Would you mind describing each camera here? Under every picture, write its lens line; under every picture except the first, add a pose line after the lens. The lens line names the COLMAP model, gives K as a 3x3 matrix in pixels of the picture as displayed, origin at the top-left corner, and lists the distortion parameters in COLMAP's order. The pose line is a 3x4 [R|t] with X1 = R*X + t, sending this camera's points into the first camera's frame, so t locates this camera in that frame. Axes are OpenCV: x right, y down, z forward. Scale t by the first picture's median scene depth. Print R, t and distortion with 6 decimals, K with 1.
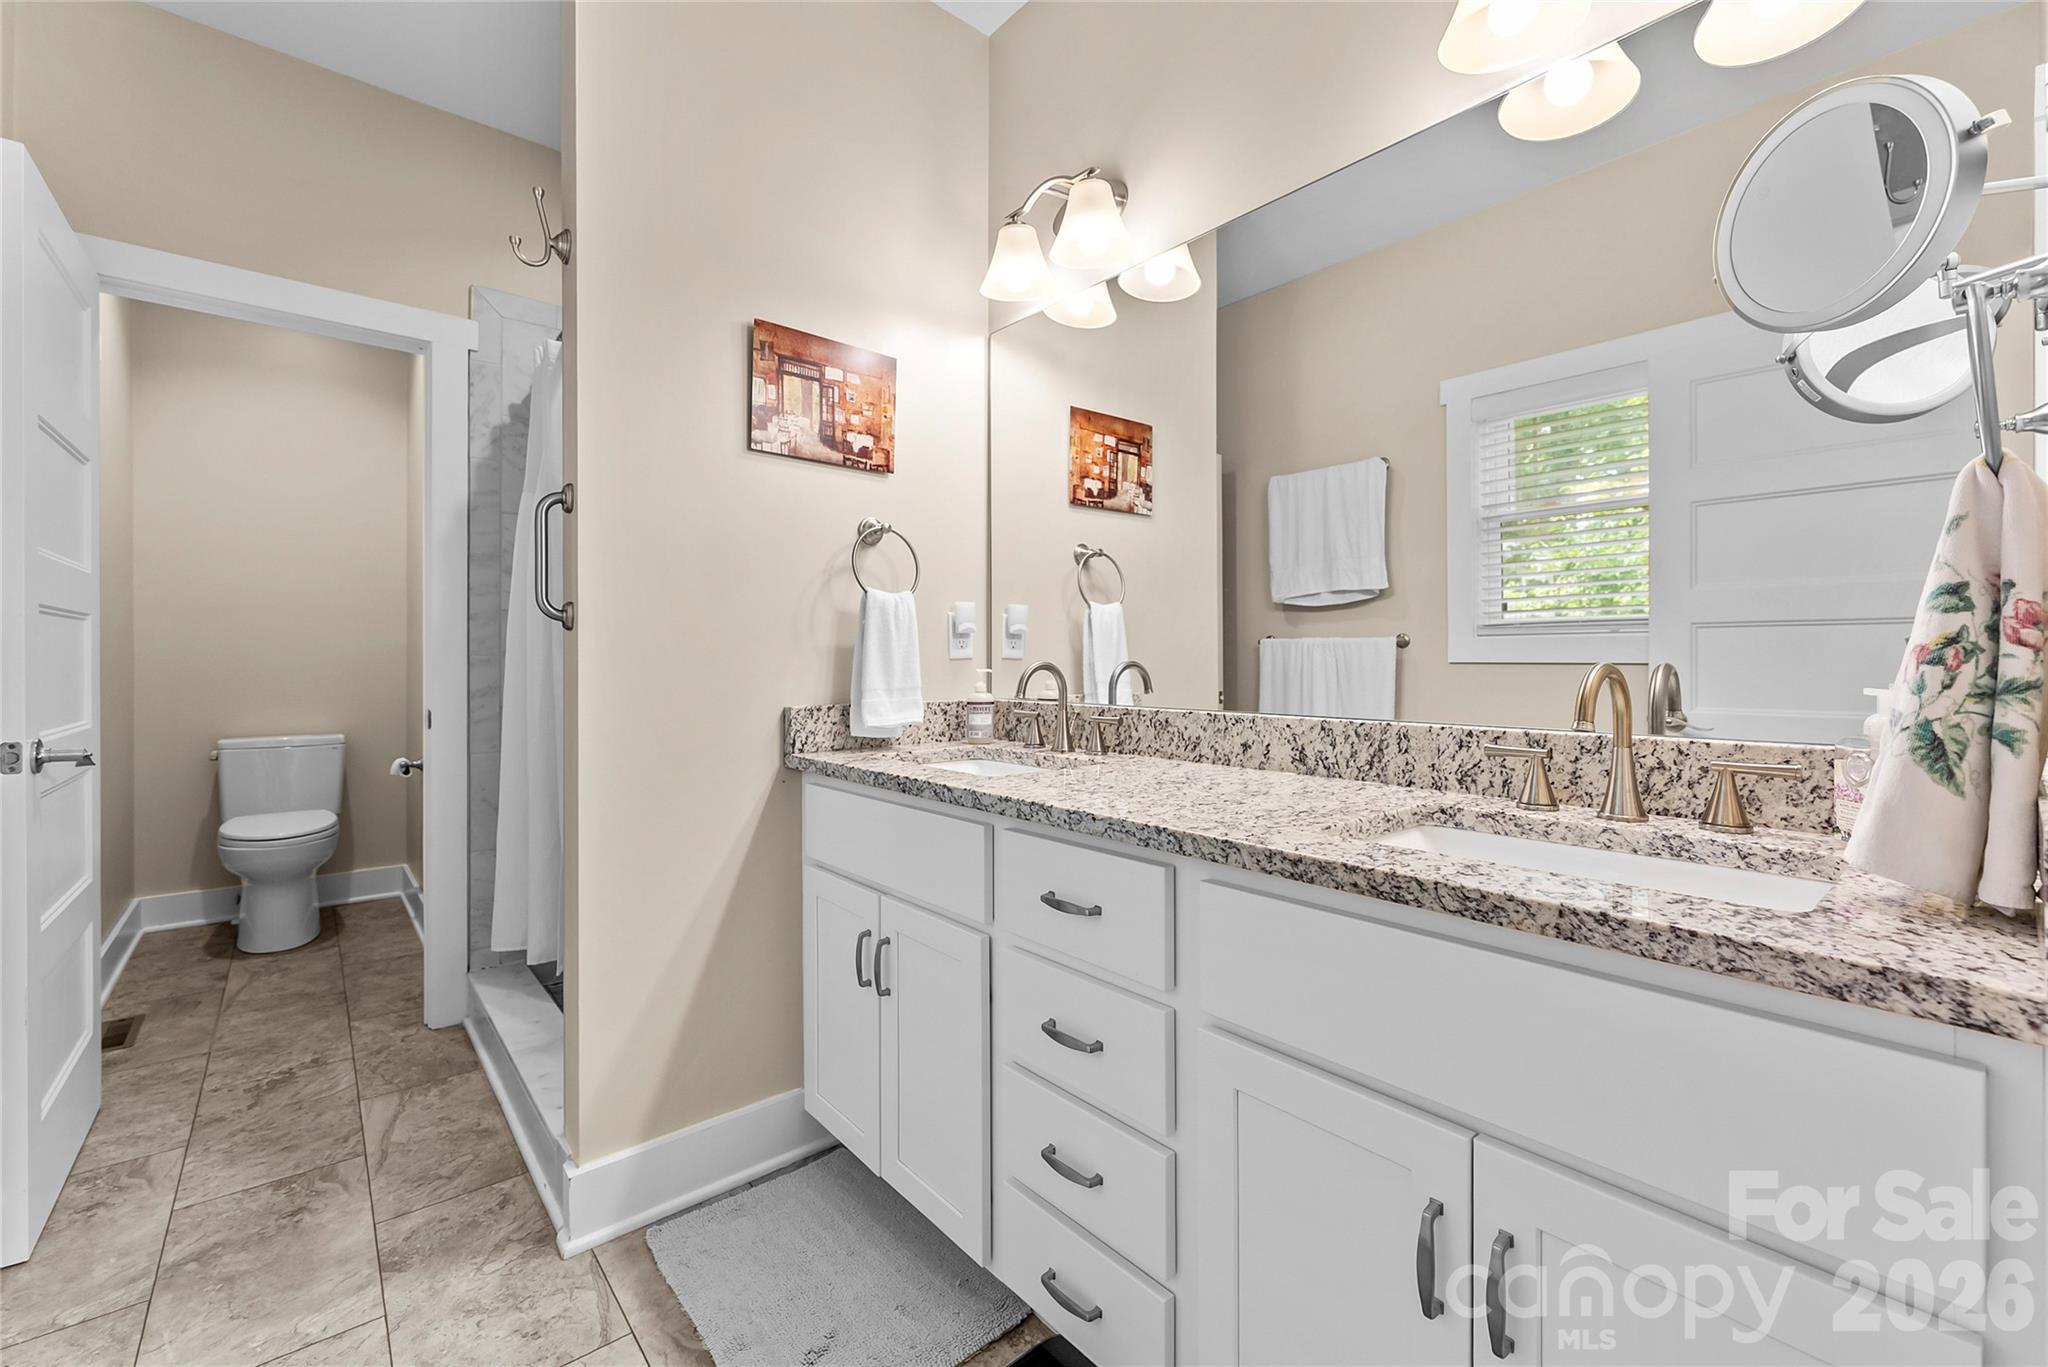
lens RADIAL K [[848.1, 0, 1043.9], [0, 848.1, 673.6], [0, 0, 1]] dist [-0.002769, -0.000179]
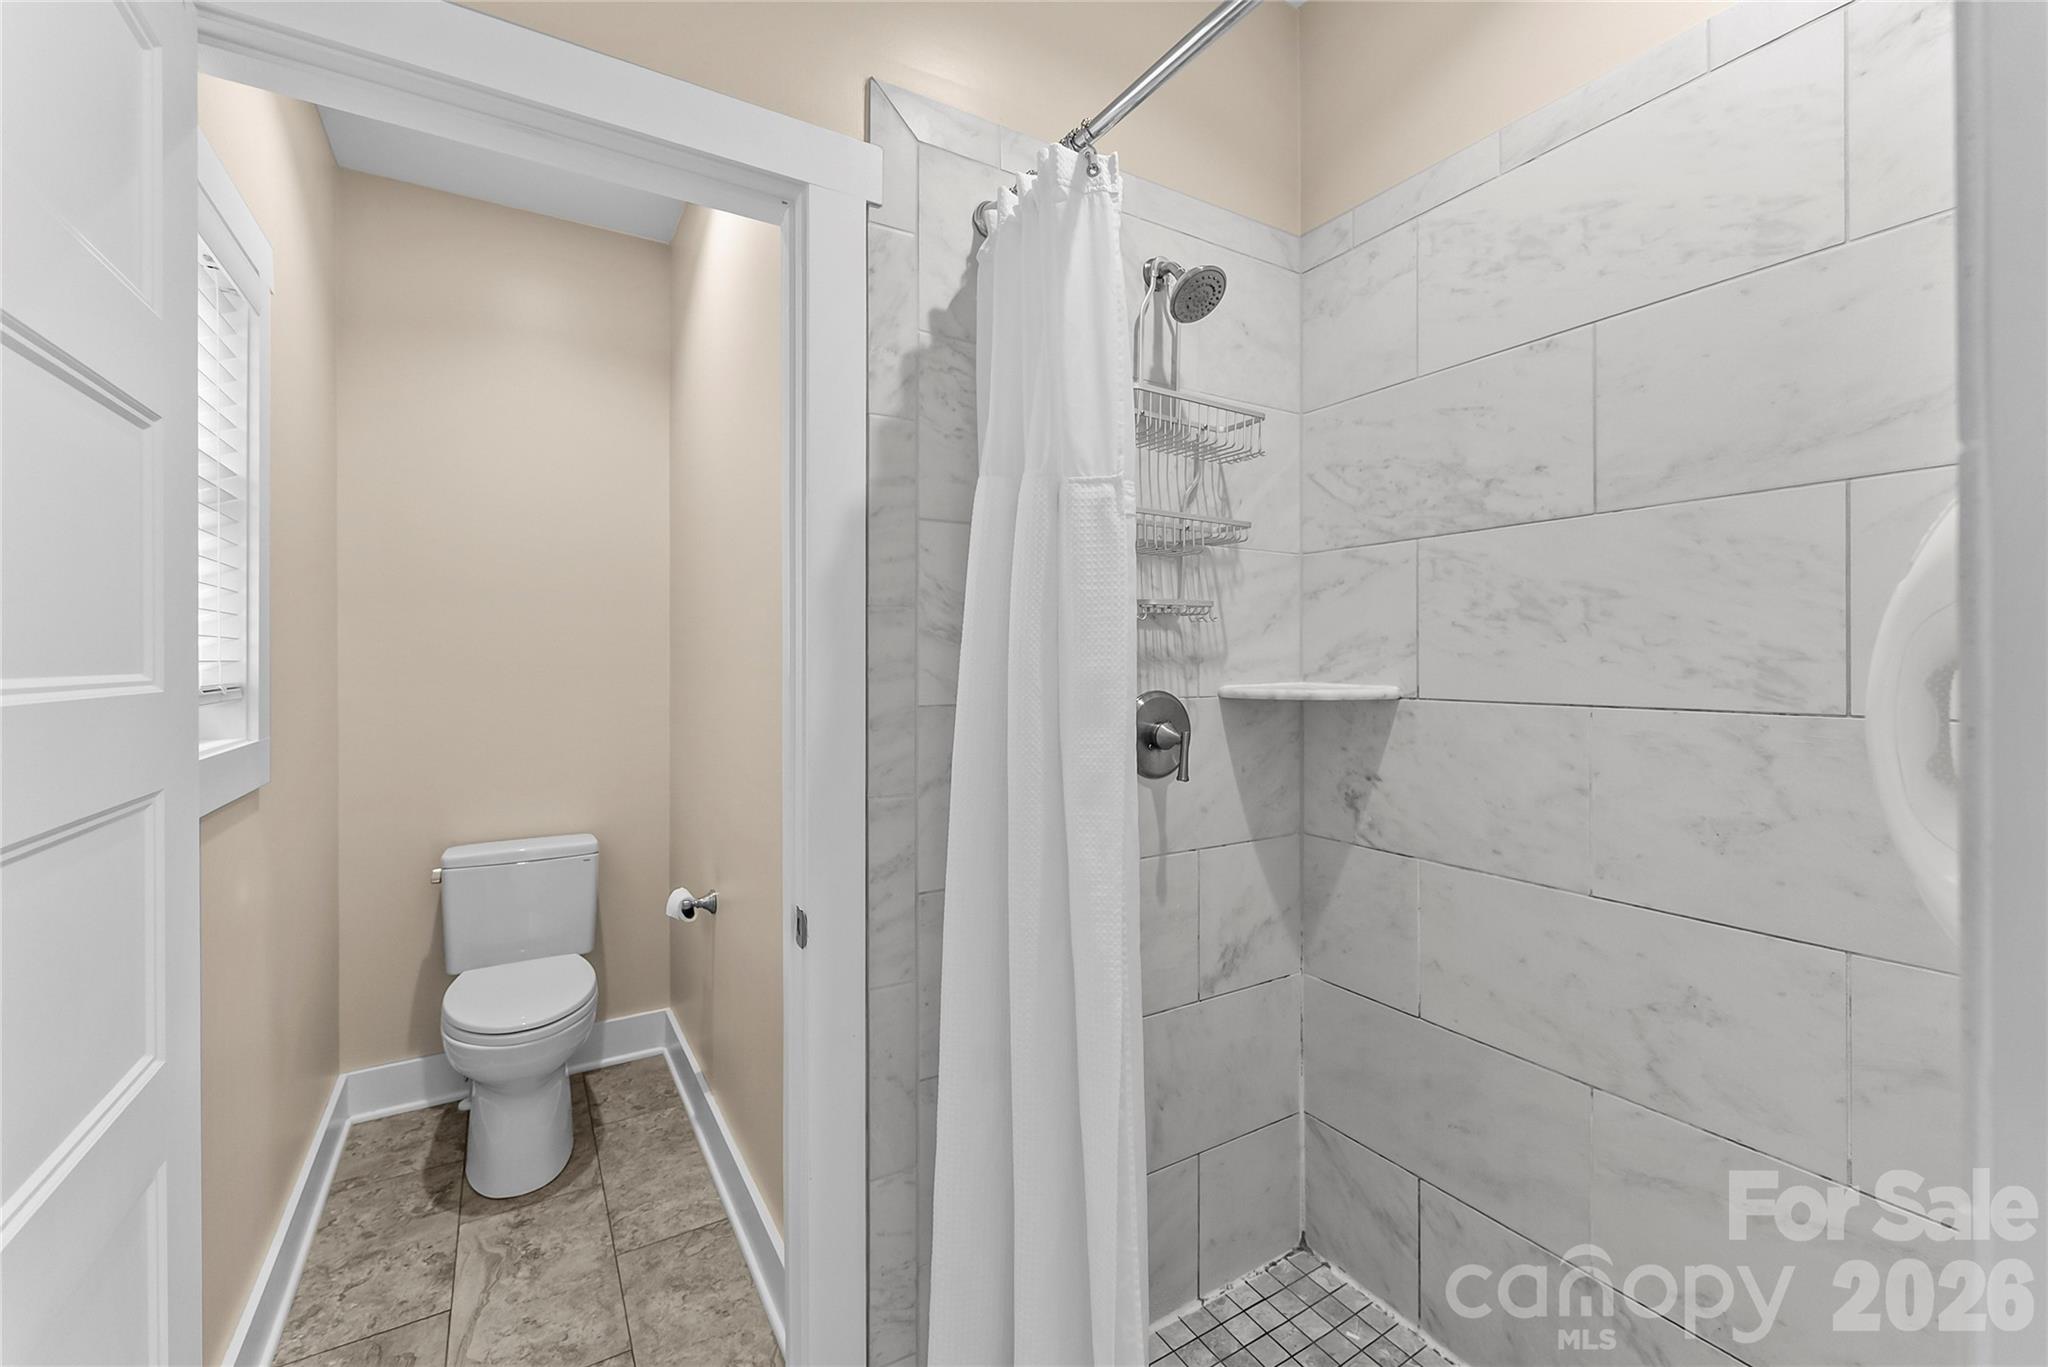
lens RADIAL K [[848.1, 0, 1043.9], [0, 848.1, 673.6], [0, 0, 1]] dist [-0.002769, -0.000179]
pose [[0.987300, -0.000549, -0.158869, -0.414244], [0.000791, 0.999999, 0.001458, -0.082944], [0.158868, -0.001565, 0.987299, 0.430277]]
